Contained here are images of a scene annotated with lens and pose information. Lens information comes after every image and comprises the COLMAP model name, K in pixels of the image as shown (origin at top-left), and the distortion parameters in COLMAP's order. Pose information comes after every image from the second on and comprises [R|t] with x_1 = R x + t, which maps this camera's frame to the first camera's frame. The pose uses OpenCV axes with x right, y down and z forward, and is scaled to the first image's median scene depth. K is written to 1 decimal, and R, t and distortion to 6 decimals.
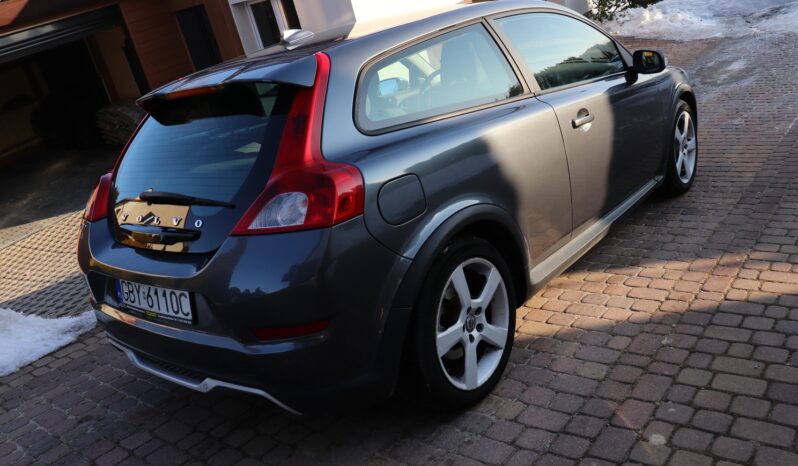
lens RADIAL K [[670.0, 0, 397.6], [0, 670.0, 244.2], [0, 0, 1]] dist [-0.184433, 0.179308]
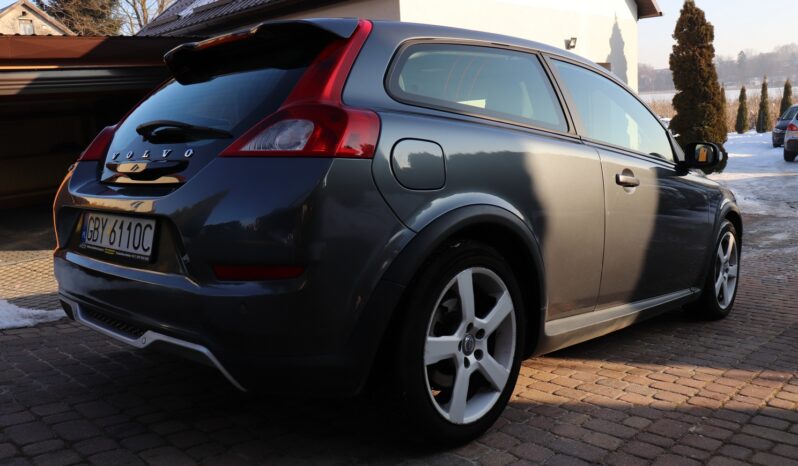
lens RADIAL K [[671.8, 0, 391.1], [0, 671.8, 238.4], [0, 0, 1]] dist [-0.189260, 0.184569]
pose [[0.977797, 0.200982, -0.059329, 0.036114], [-0.209200, 0.952693, -0.220482, 0.193781], [0.012209, 0.227998, 0.973585, 0.147978]]
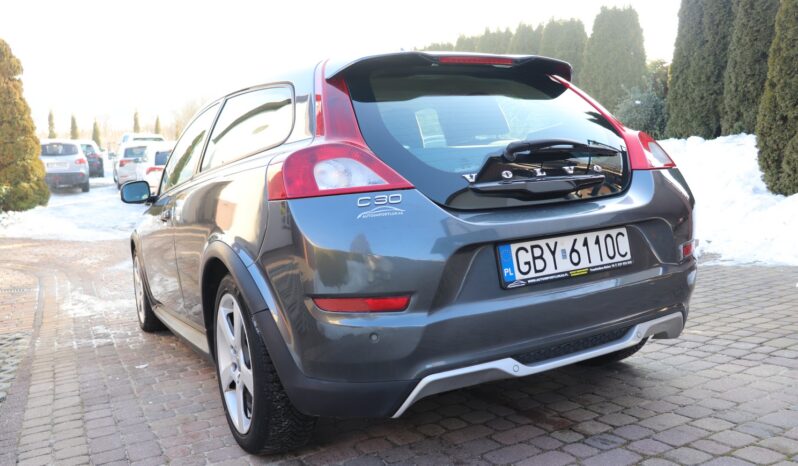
lens RADIAL K [[671.8, 0, 391.1], [0, 671.8, 238.4], [0, 0, 1]] dist [-0.189260, 0.184569]
pose [[0.402821, 0.073172, 0.912349, -1.196618], [0.301879, 0.930400, -0.207905, 0.162522], [-0.864063, 0.359168, 0.352696, 0.852842]]
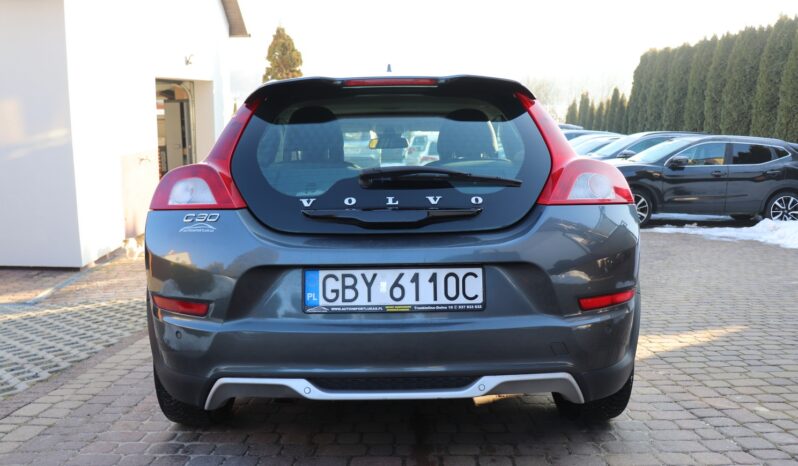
lens RADIAL K [[696.8, 0, 383.5], [0, 696.8, 248.2], [0, 0, 1]] dist [-0.109531, 0.007966]
pose [[0.776512, 0.116331, 0.619271, -0.889252], [0.079108, 0.957035, -0.278974, 0.261616], [-0.625117, 0.265616, 0.733946, 0.345194]]
